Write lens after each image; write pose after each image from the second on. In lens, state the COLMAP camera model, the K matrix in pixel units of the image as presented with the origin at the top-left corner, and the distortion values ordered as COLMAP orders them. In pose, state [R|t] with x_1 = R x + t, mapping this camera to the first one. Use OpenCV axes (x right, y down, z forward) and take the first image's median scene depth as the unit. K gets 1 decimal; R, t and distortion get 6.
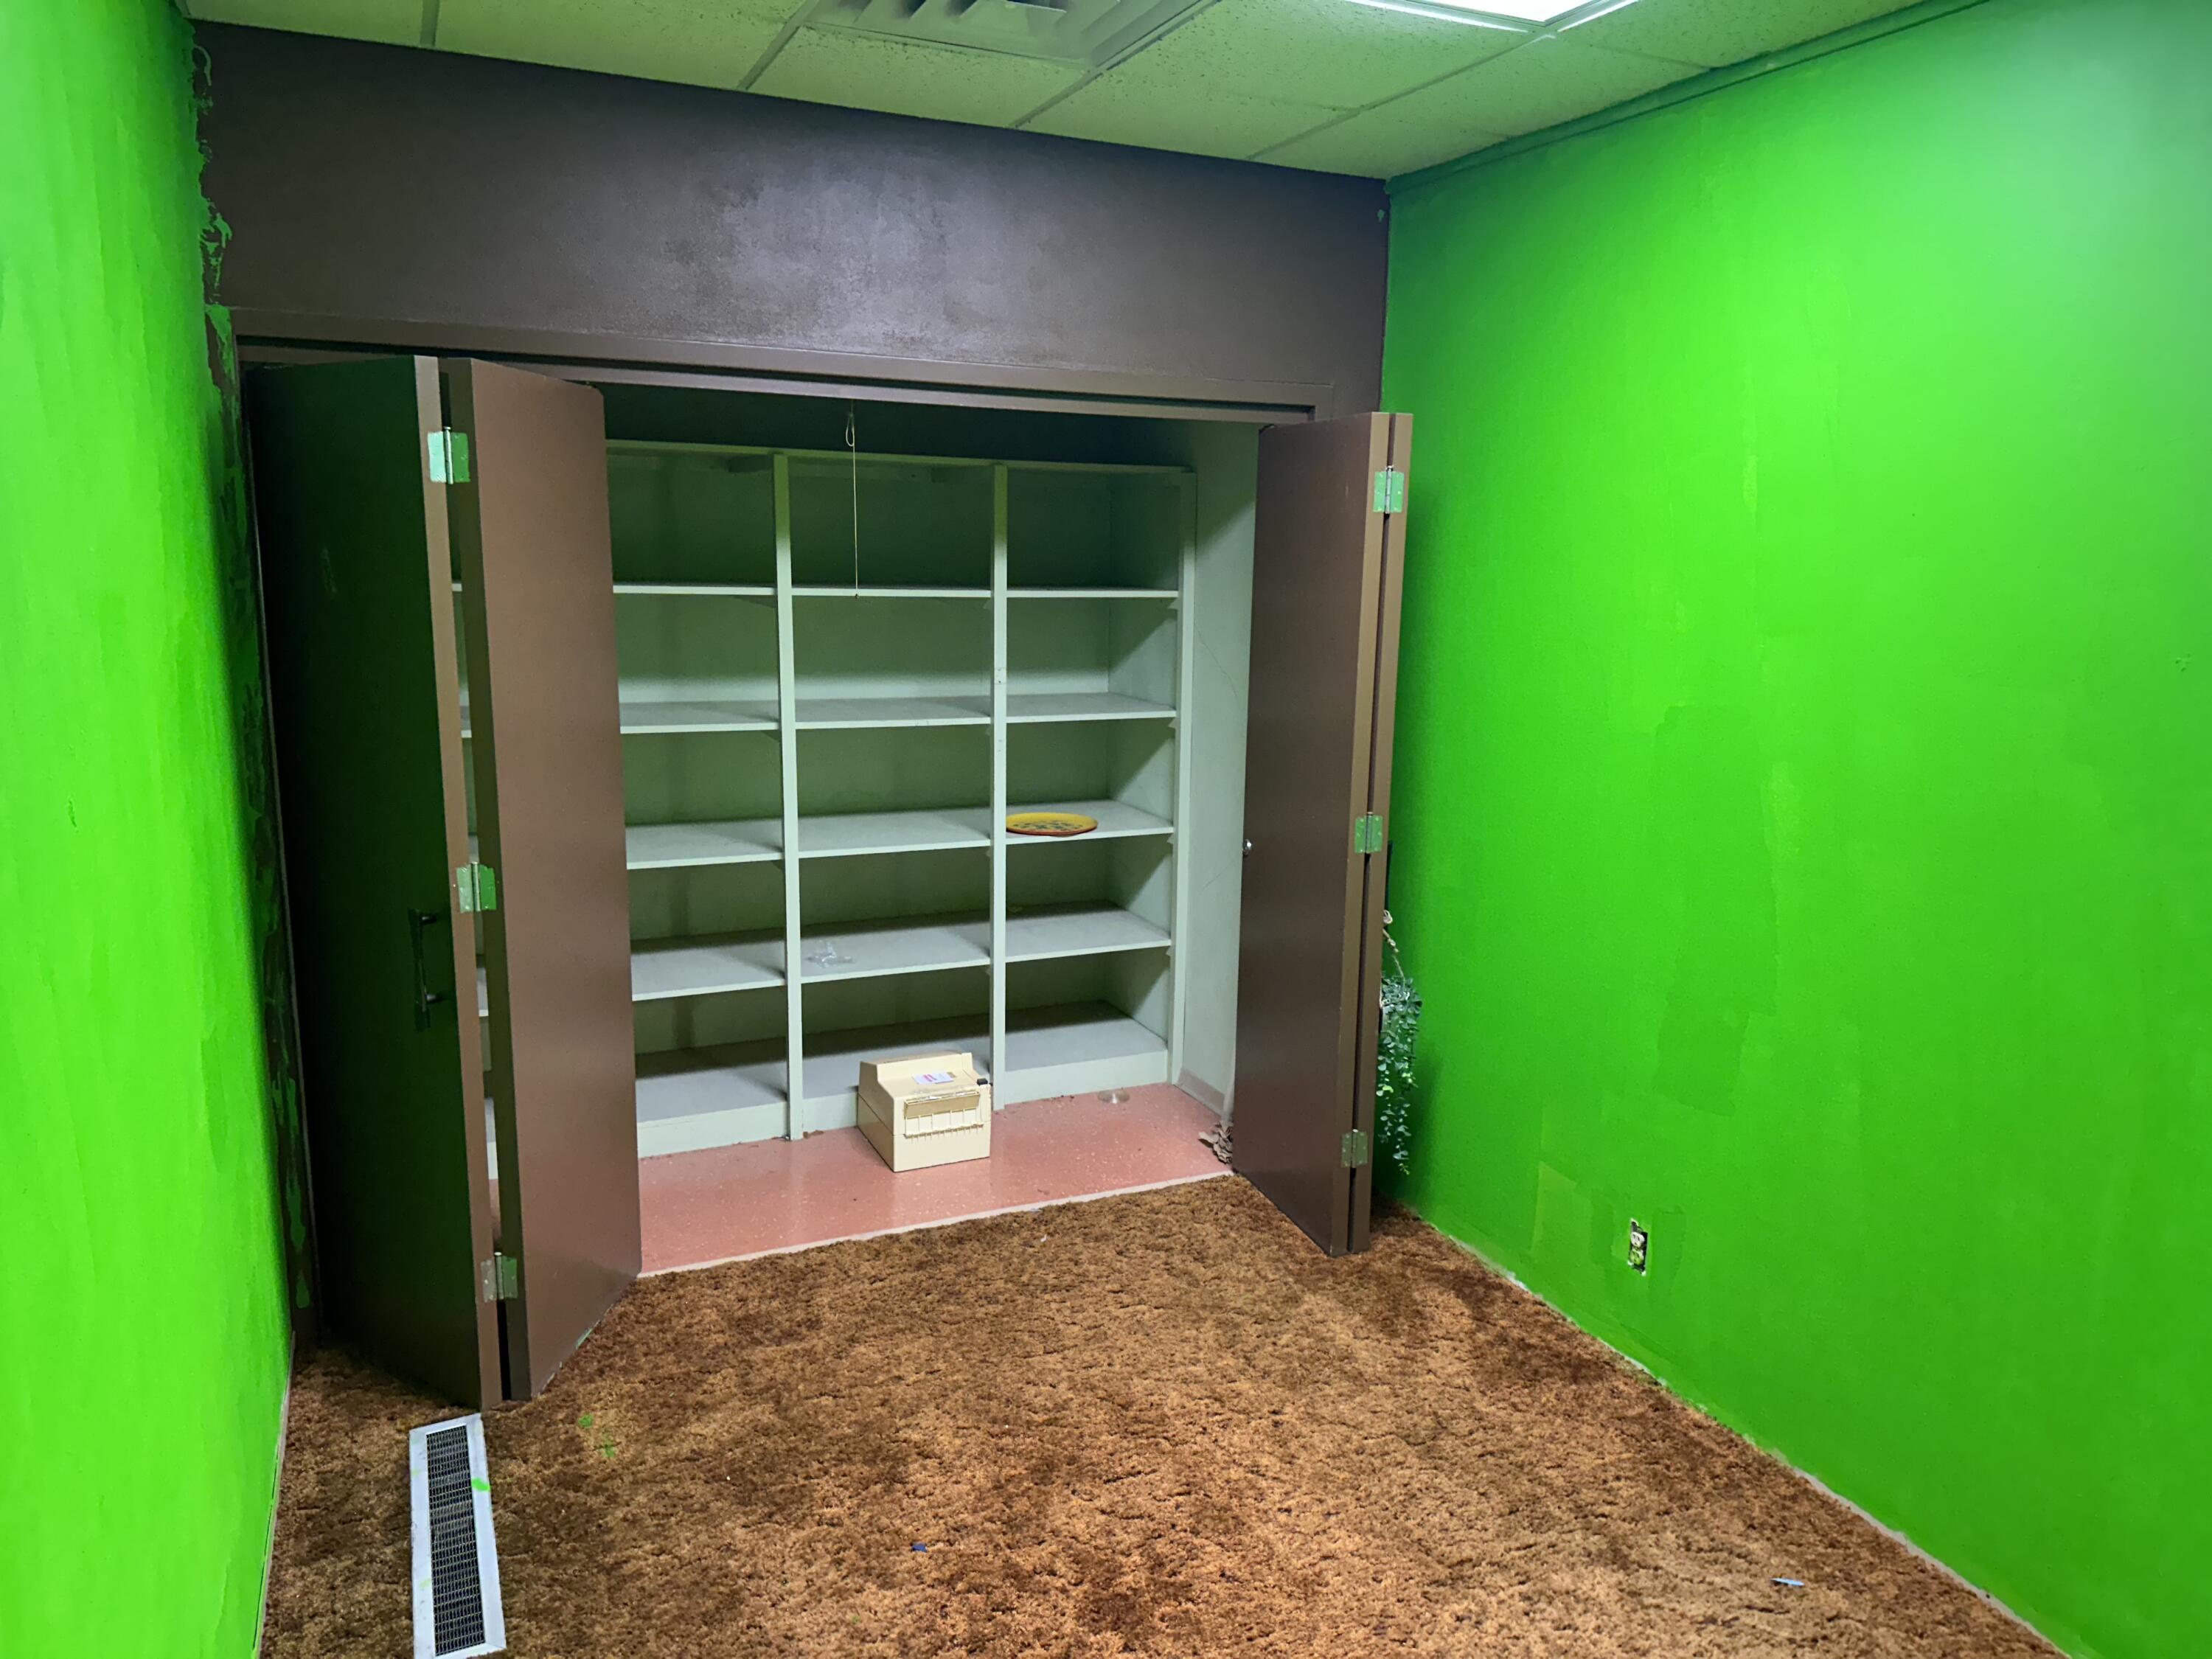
lens RADIAL K [[1564.5, 0, 1106.0], [0, 1564.5, 829.5], [0, 0, 1]] dist [0.215066, -0.378142]
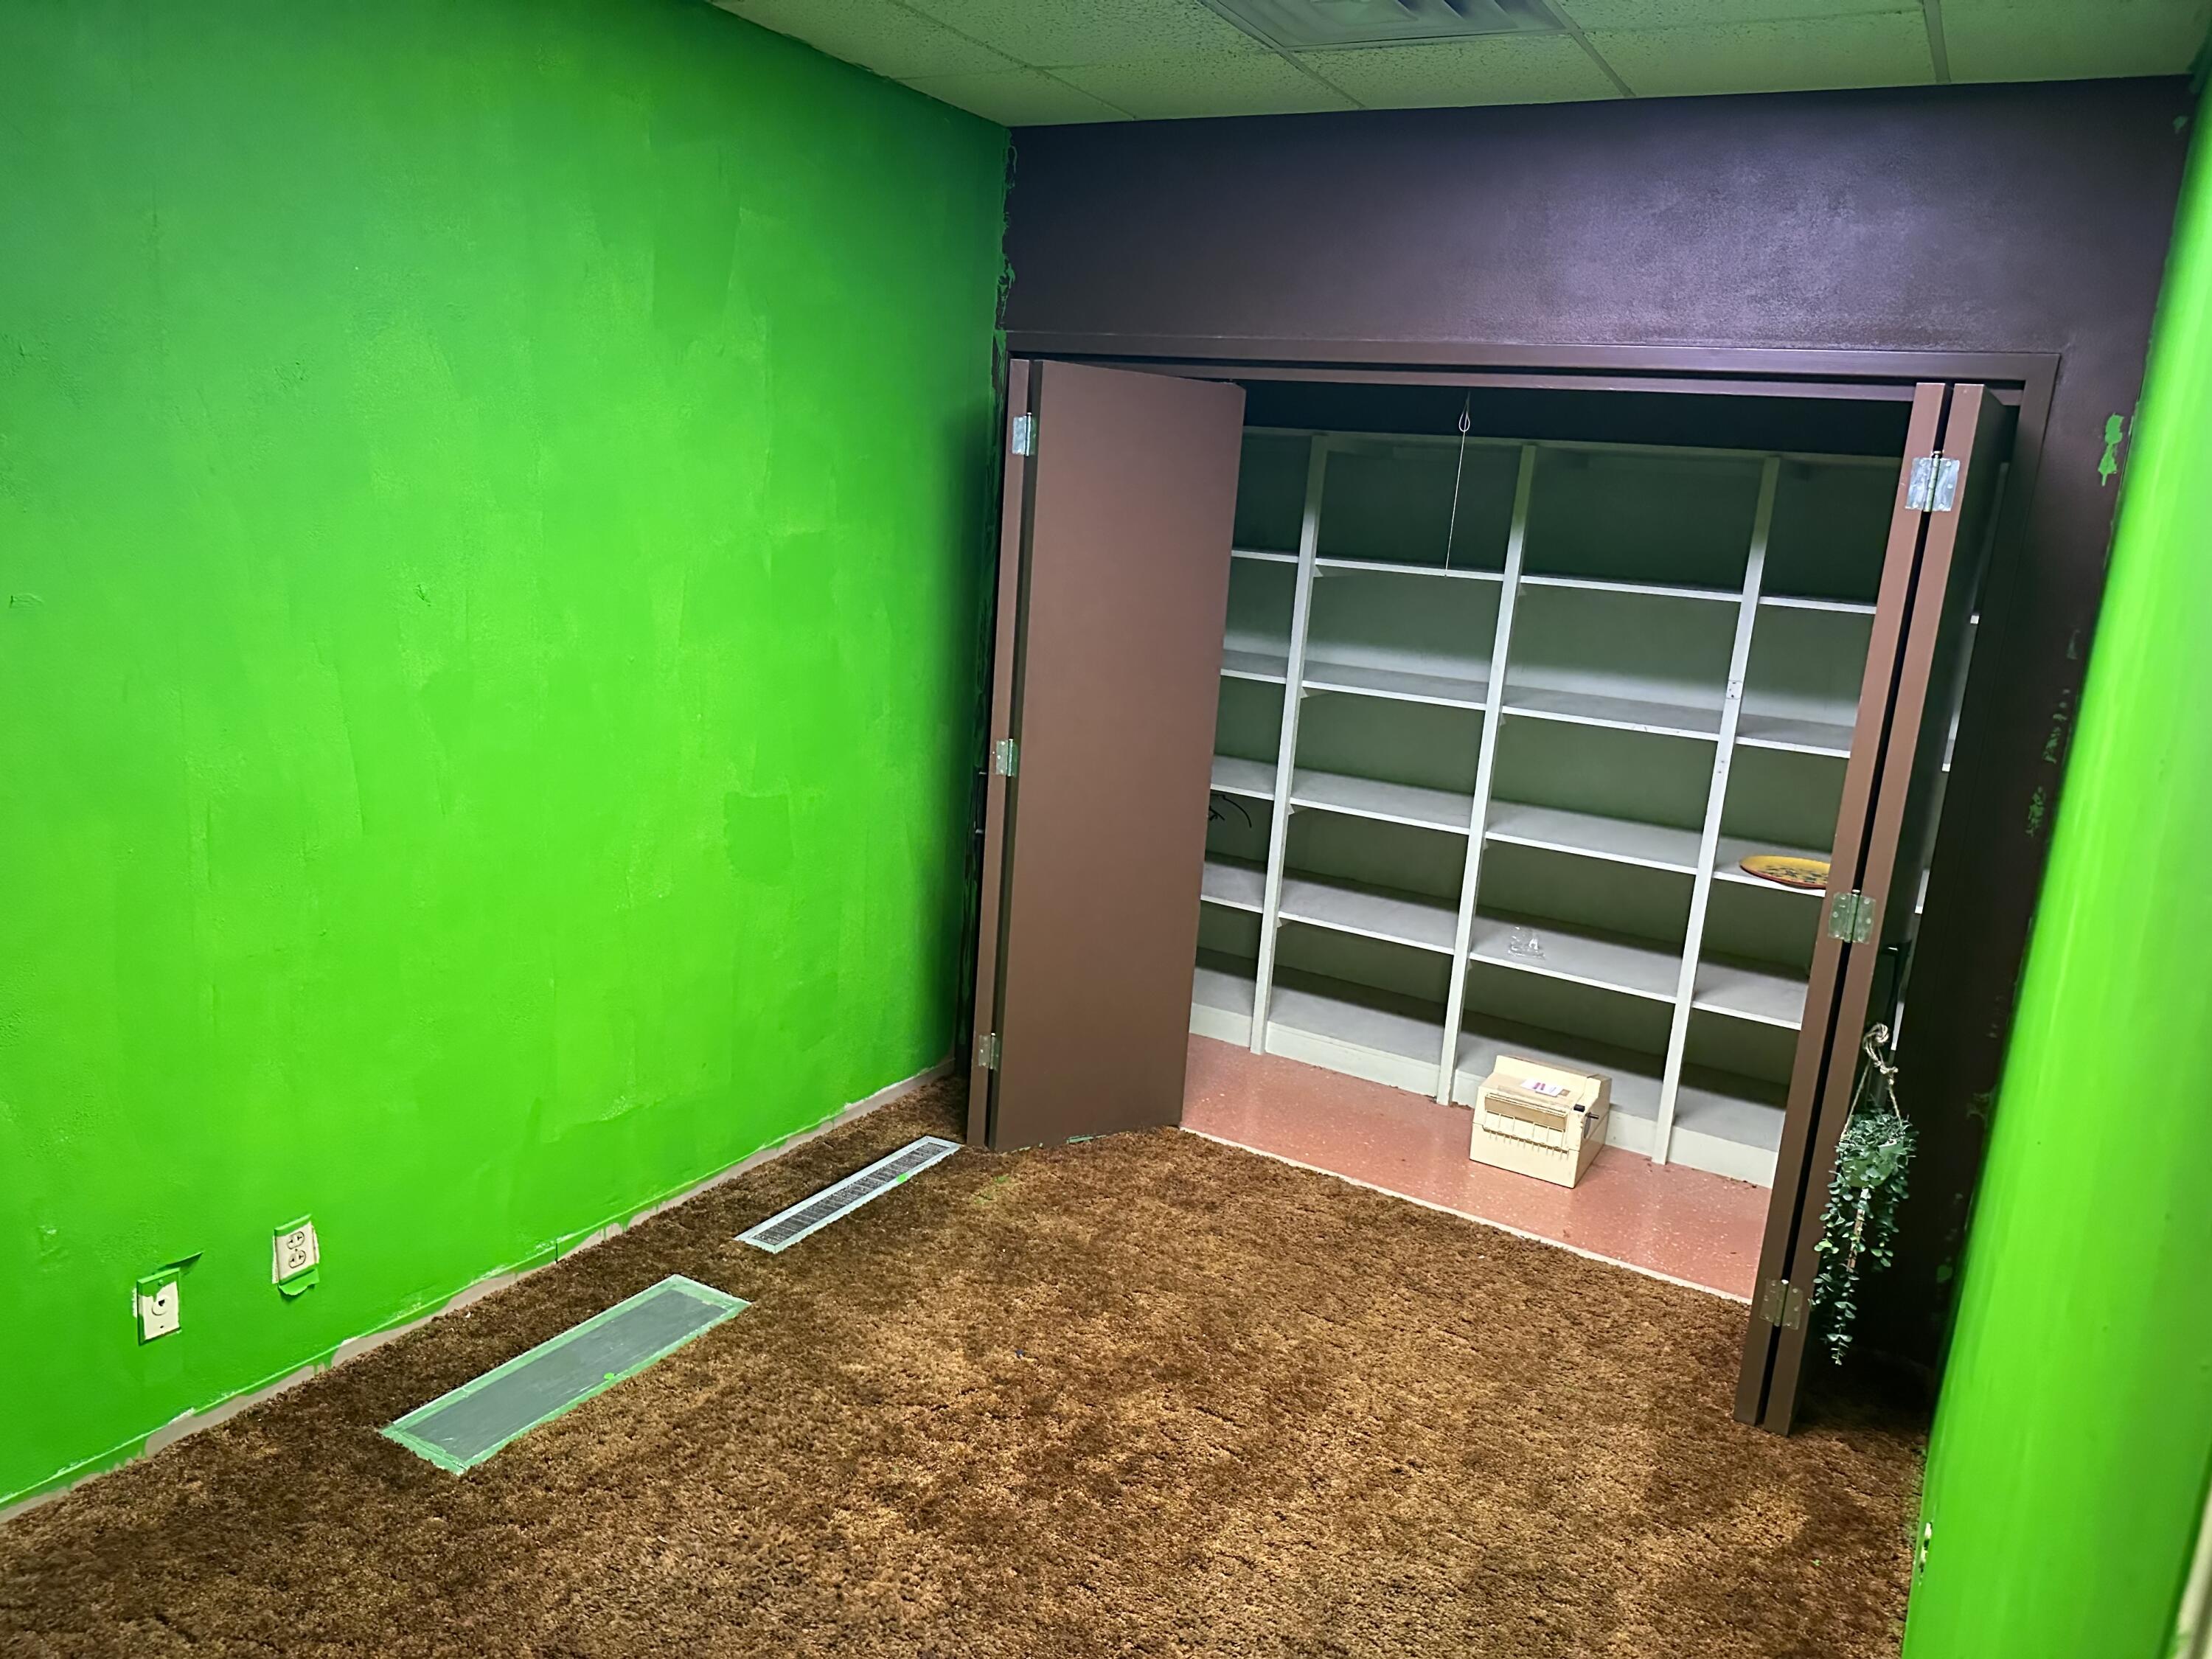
lens RADIAL K [[1546.0, 0, 1109.3], [0, 1546.0, 825.9], [0, 0, 1]] dist [0.084226, -0.111238]
pose [[0.579604, 0.196700, -0.790803, 0.559389], [-0.209739, 0.973746, 0.088480, -0.033589], [0.787445, 0.114578, 0.605642, 0.234619]]
